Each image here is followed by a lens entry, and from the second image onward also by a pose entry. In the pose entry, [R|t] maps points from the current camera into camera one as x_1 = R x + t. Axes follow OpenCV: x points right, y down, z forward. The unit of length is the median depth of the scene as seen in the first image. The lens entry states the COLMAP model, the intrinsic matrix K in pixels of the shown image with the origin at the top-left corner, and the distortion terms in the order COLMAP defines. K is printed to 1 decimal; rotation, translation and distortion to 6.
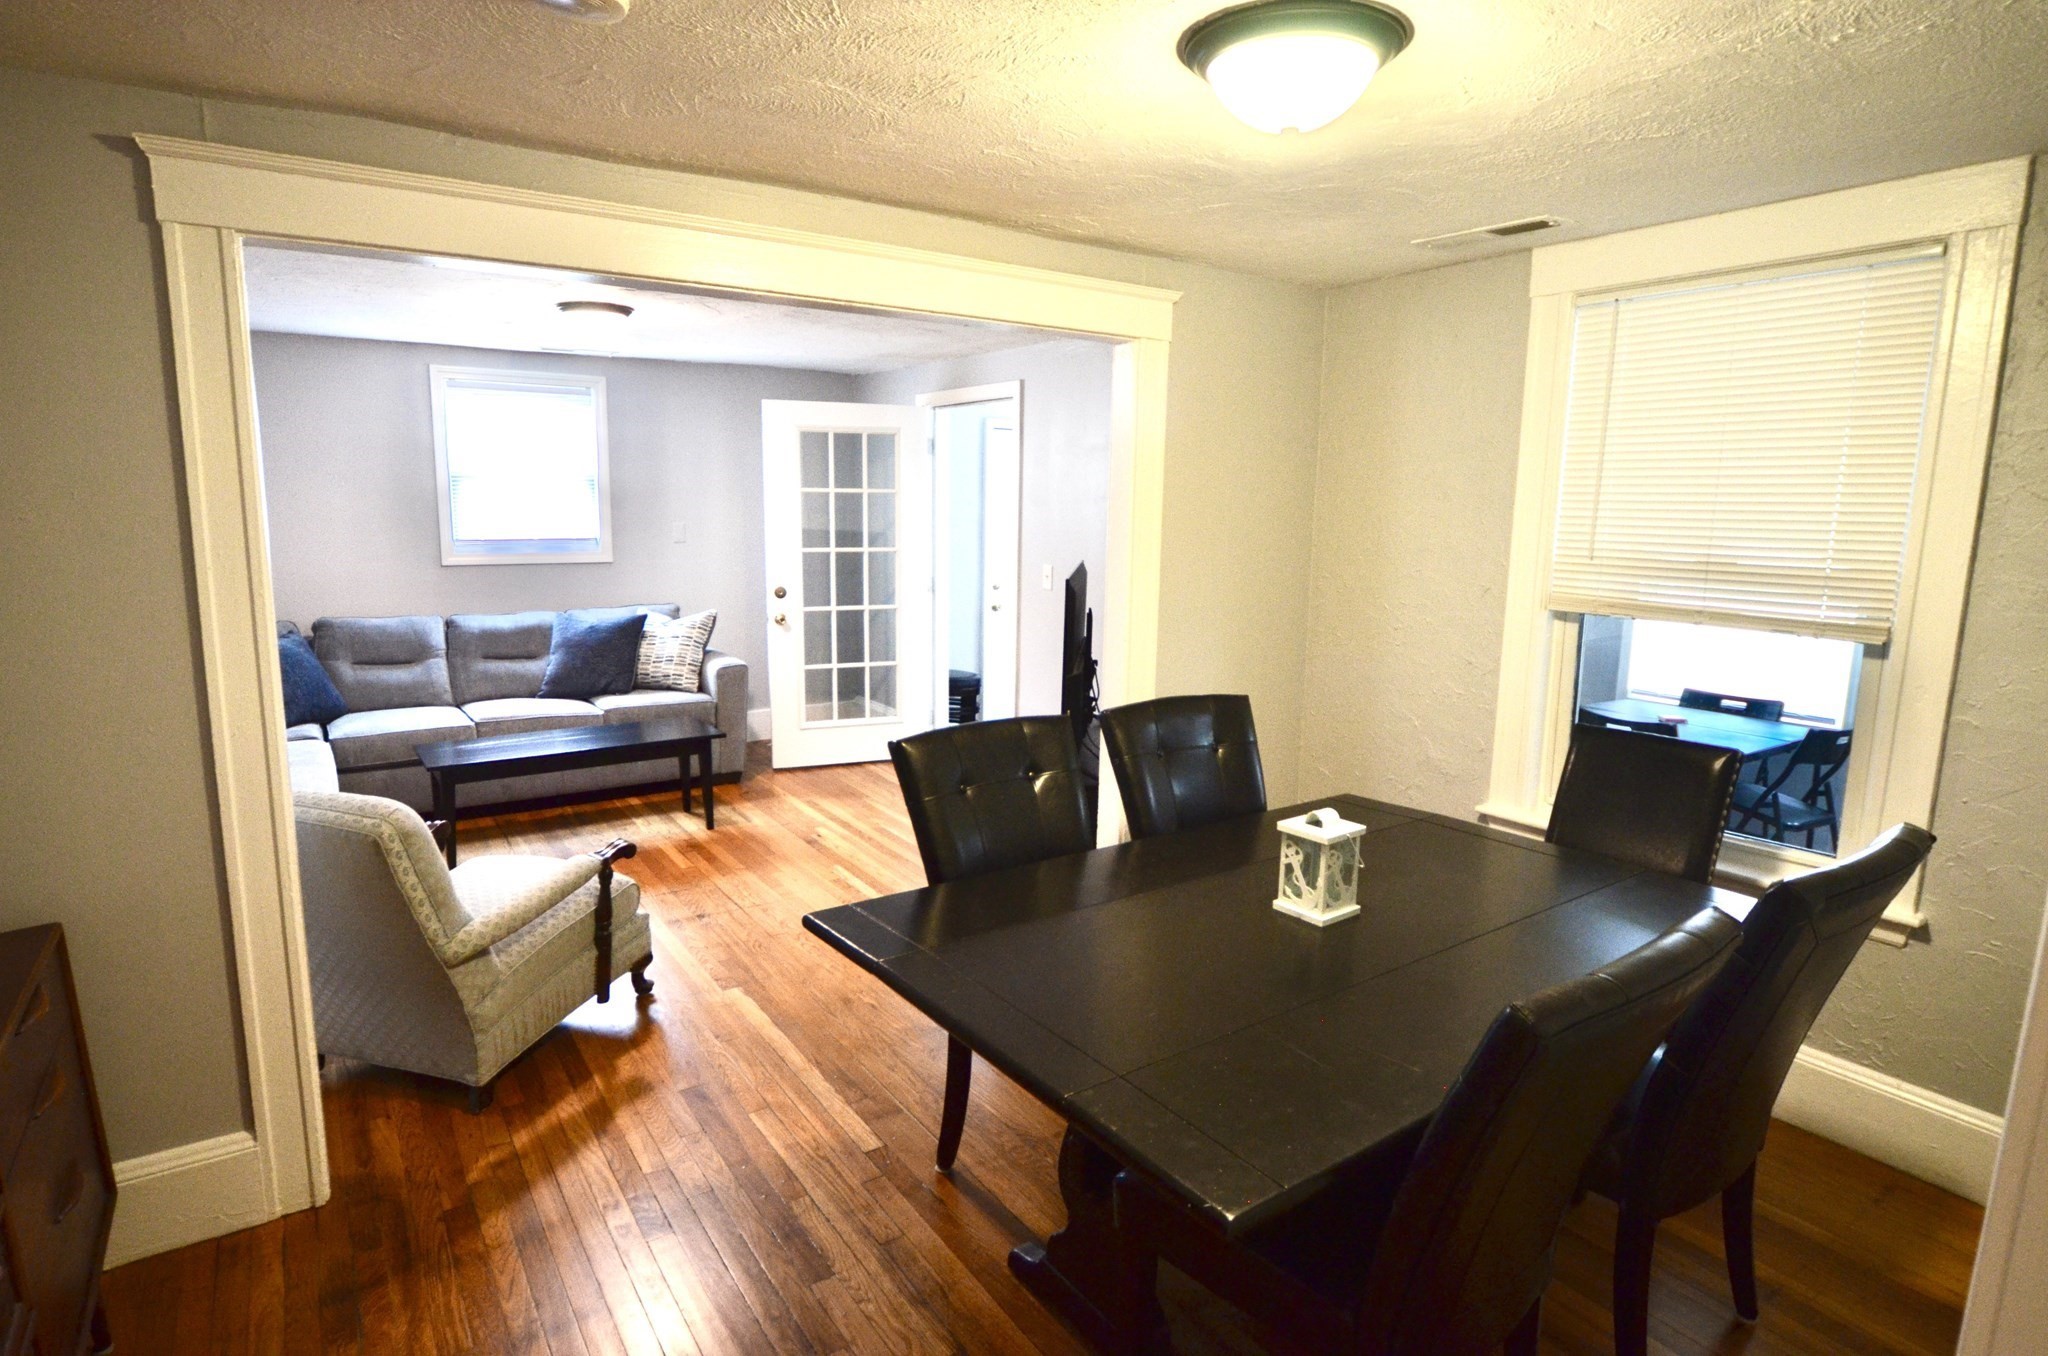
lens RADIAL K [[1081.7, 0, 1012.7], [0, 1081.7, 683.2], [0, 0, 1]] dist [-0.016435, 0.003784]
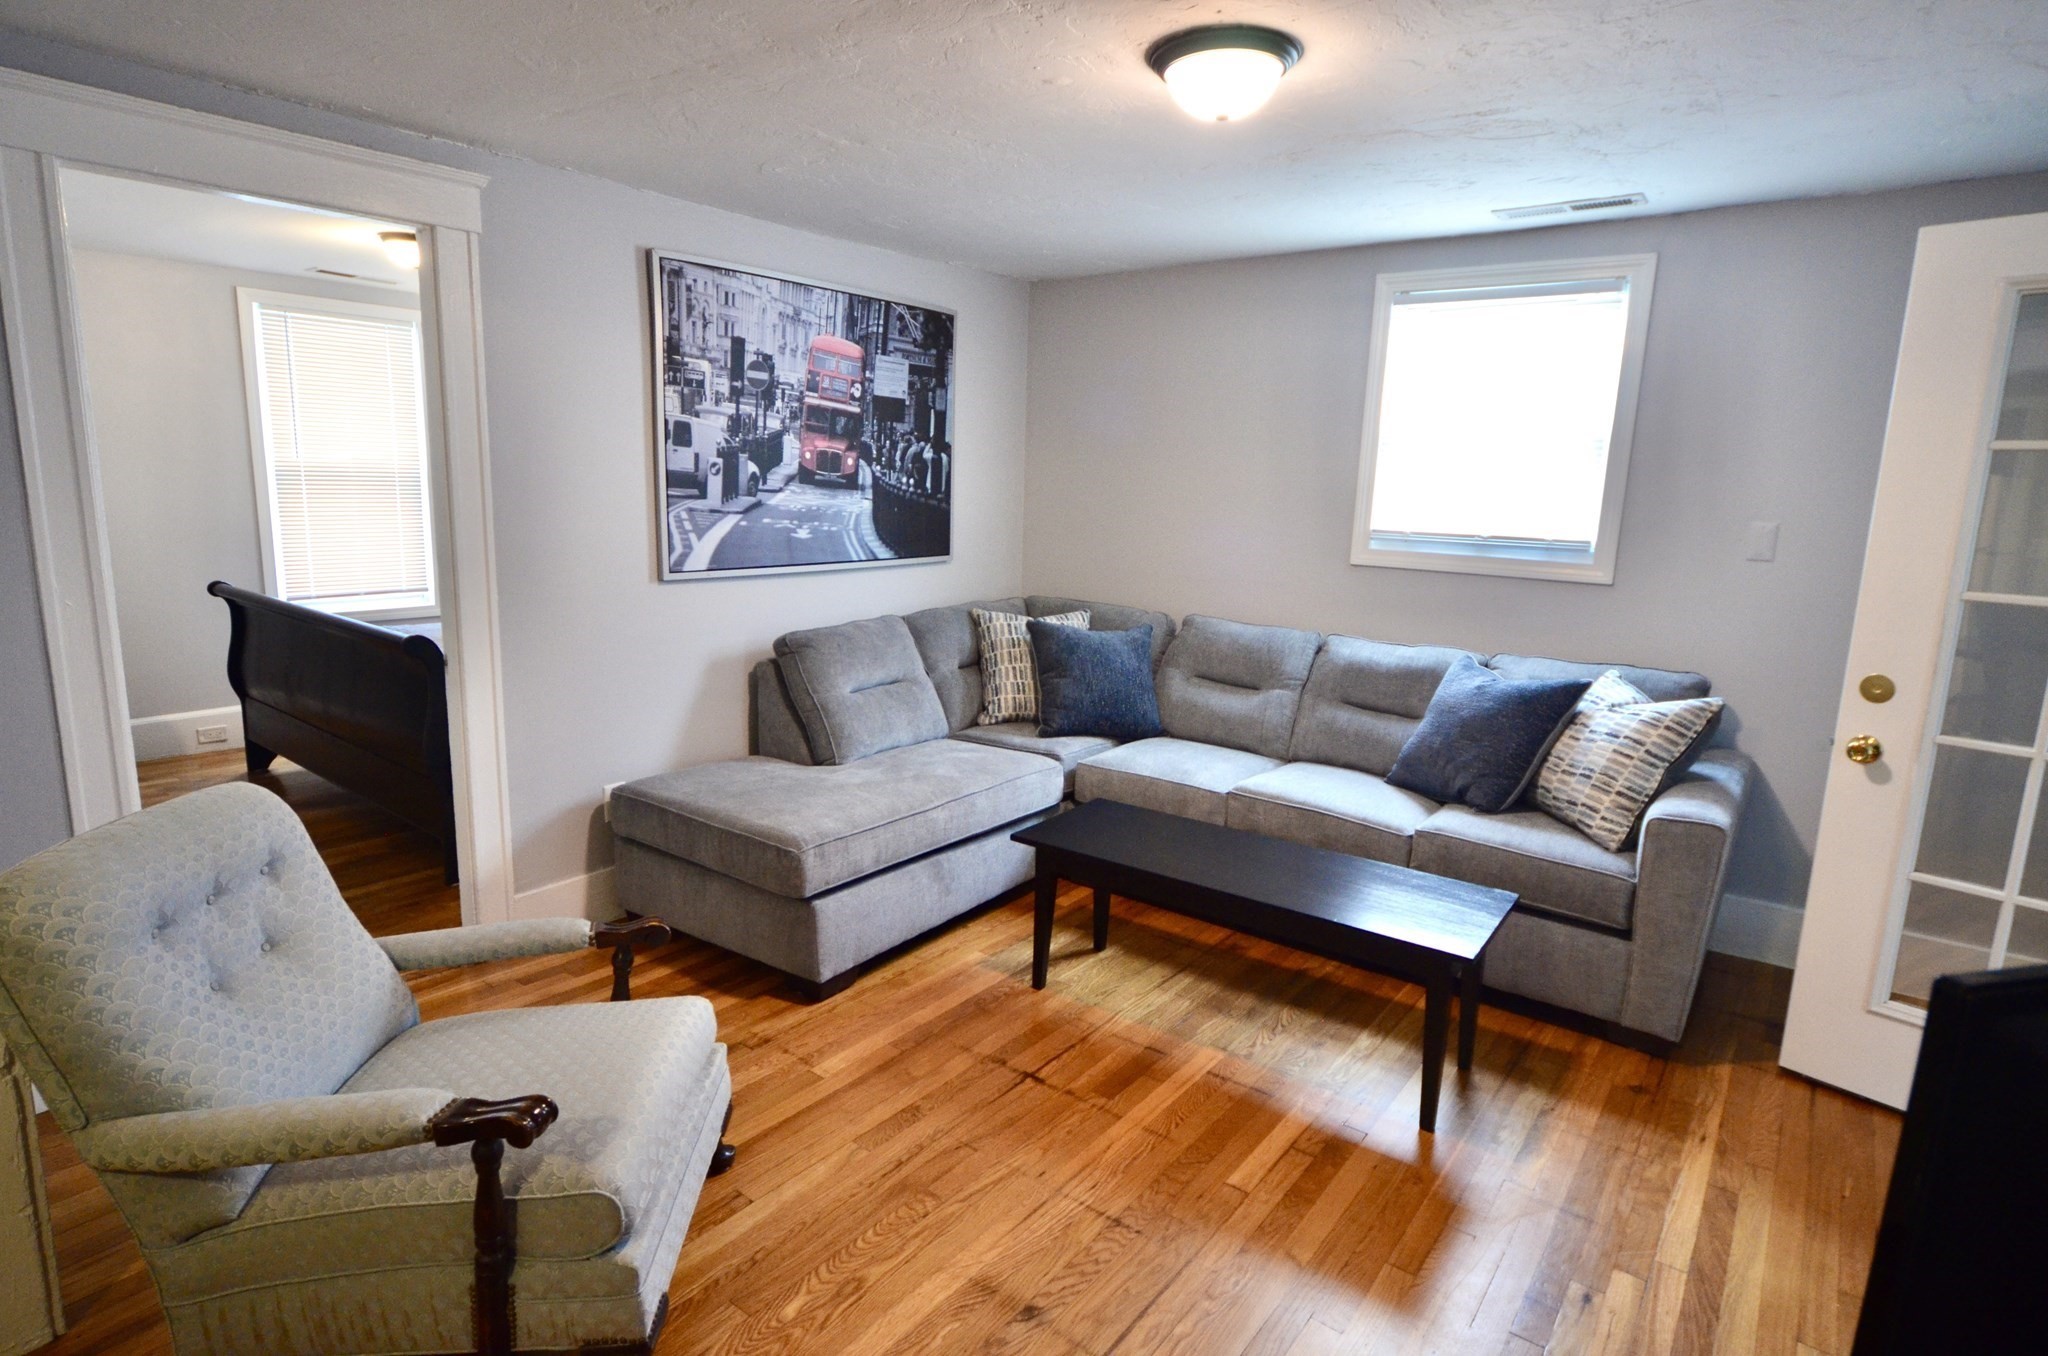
lens RADIAL K [[1081.7, 0, 1006.7], [0, 1081.7, 674.4], [0, 0, 1]] dist [-0.016435, 0.003784]
pose [[0.321612, 0.166195, -0.932172, 0.077612], [-0.184470, 0.976610, 0.110473, -0.083256], [0.928728, 0.136428, 0.344747, 0.613704]]
